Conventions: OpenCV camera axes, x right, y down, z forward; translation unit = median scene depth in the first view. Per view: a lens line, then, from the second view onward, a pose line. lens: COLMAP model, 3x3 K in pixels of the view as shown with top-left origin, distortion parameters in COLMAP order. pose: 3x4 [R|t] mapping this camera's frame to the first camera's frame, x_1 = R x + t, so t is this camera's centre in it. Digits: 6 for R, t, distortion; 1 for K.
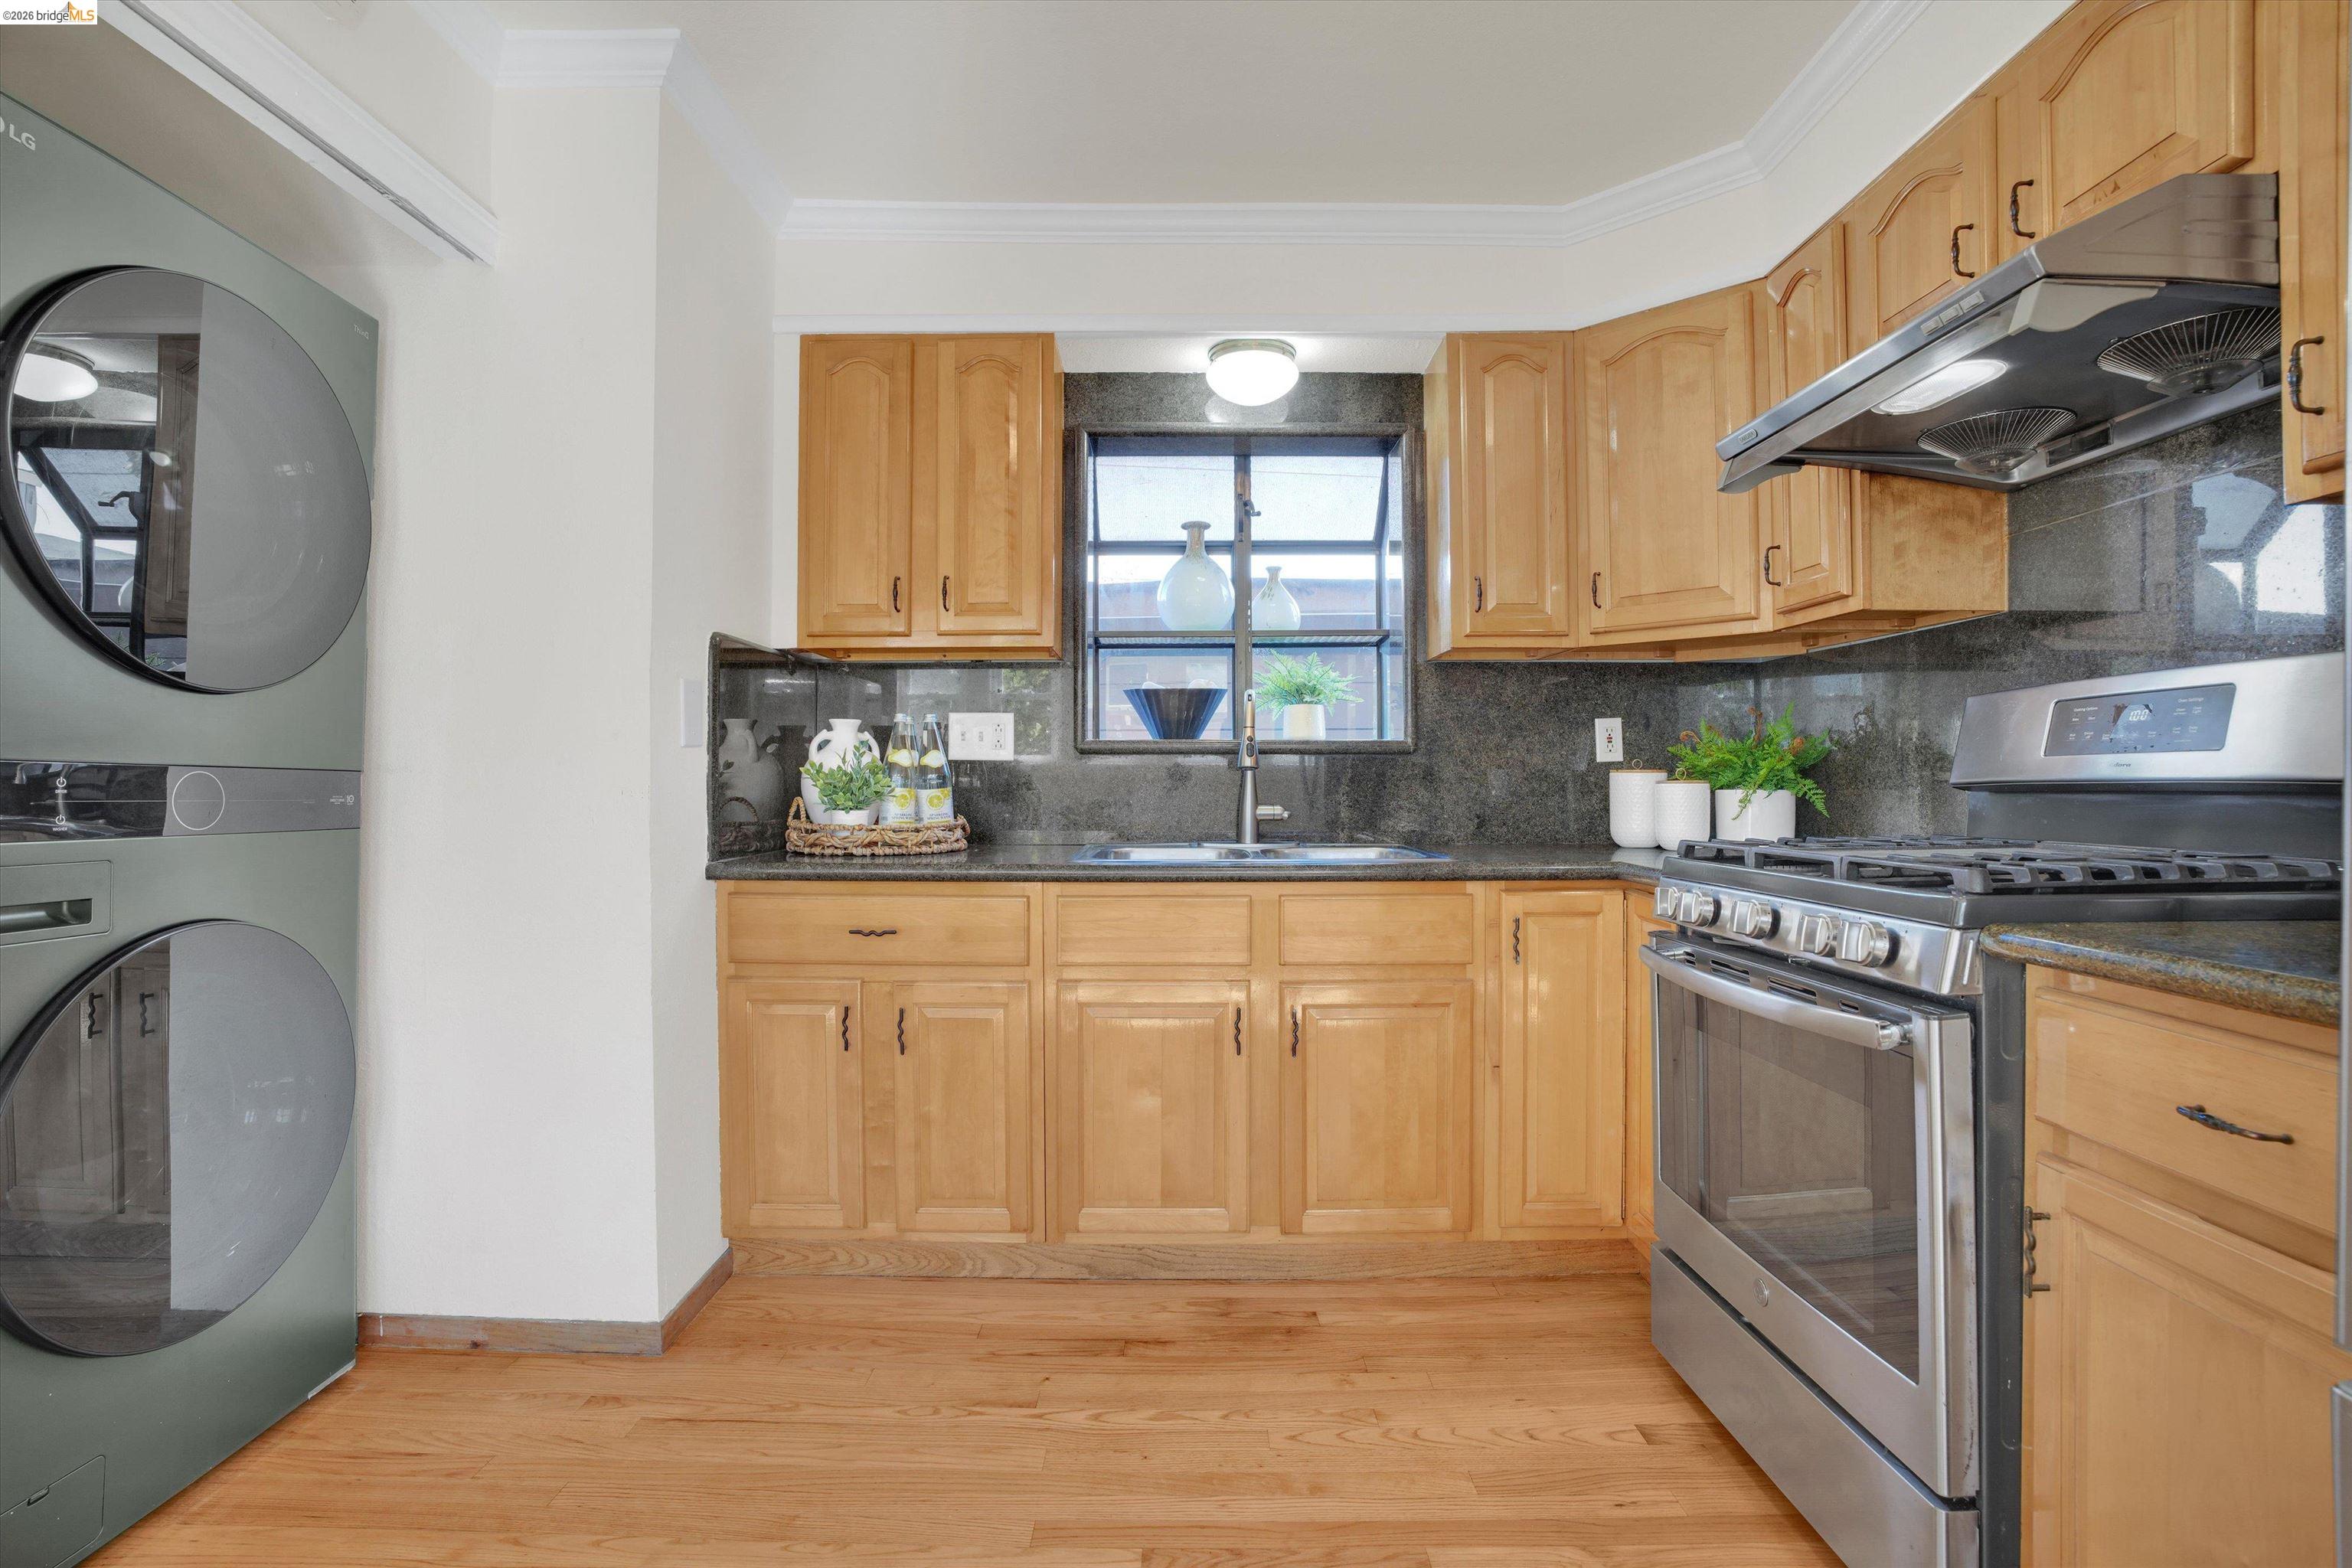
lens RADIAL K [[1093.5, 0, 1190.8], [0, 1093.5, 755.2], [0, 0, 1]] dist [-0.062374, 0.028340]
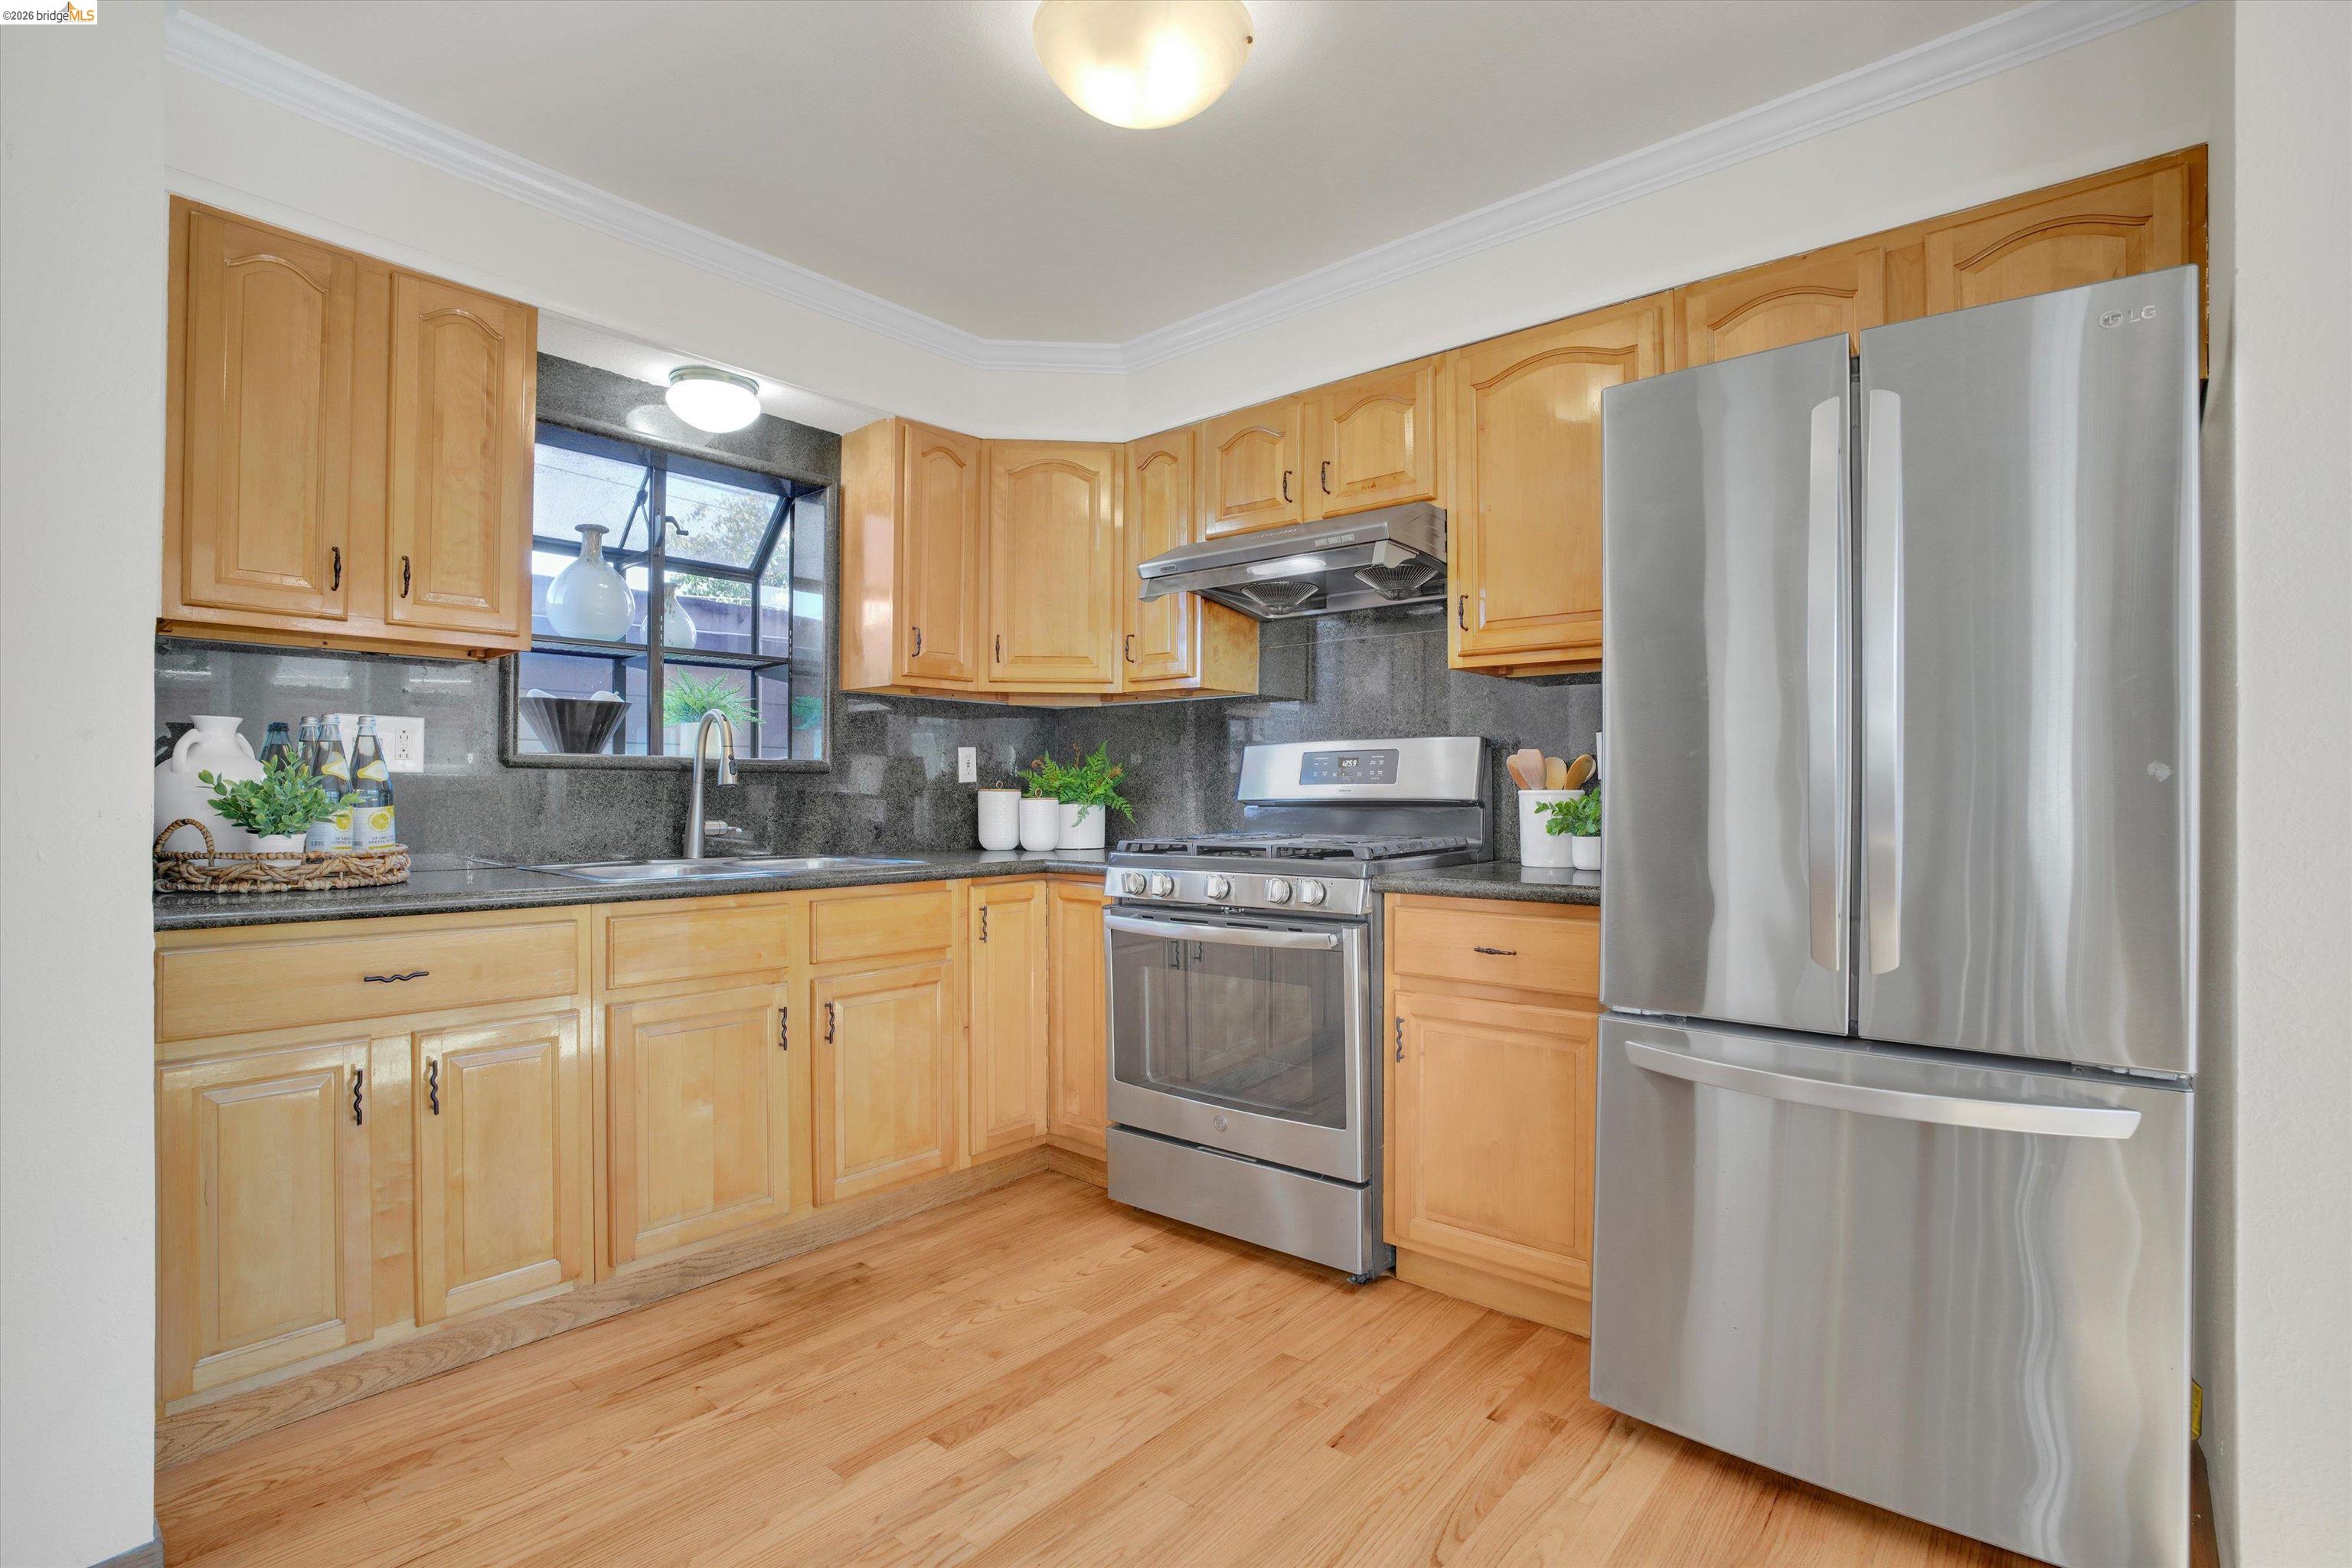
lens RADIAL K [[1093.5, 0, 1190.8], [0, 1093.5, 755.2], [0, 0, 1]] dist [-0.062374, 0.028340]
pose [[0.649912, 0.029292, 0.759445, -0.504622], [-0.019811, 0.999570, -0.021601, -0.003766], [-0.759751, -0.001007, 0.650213, -0.008241]]
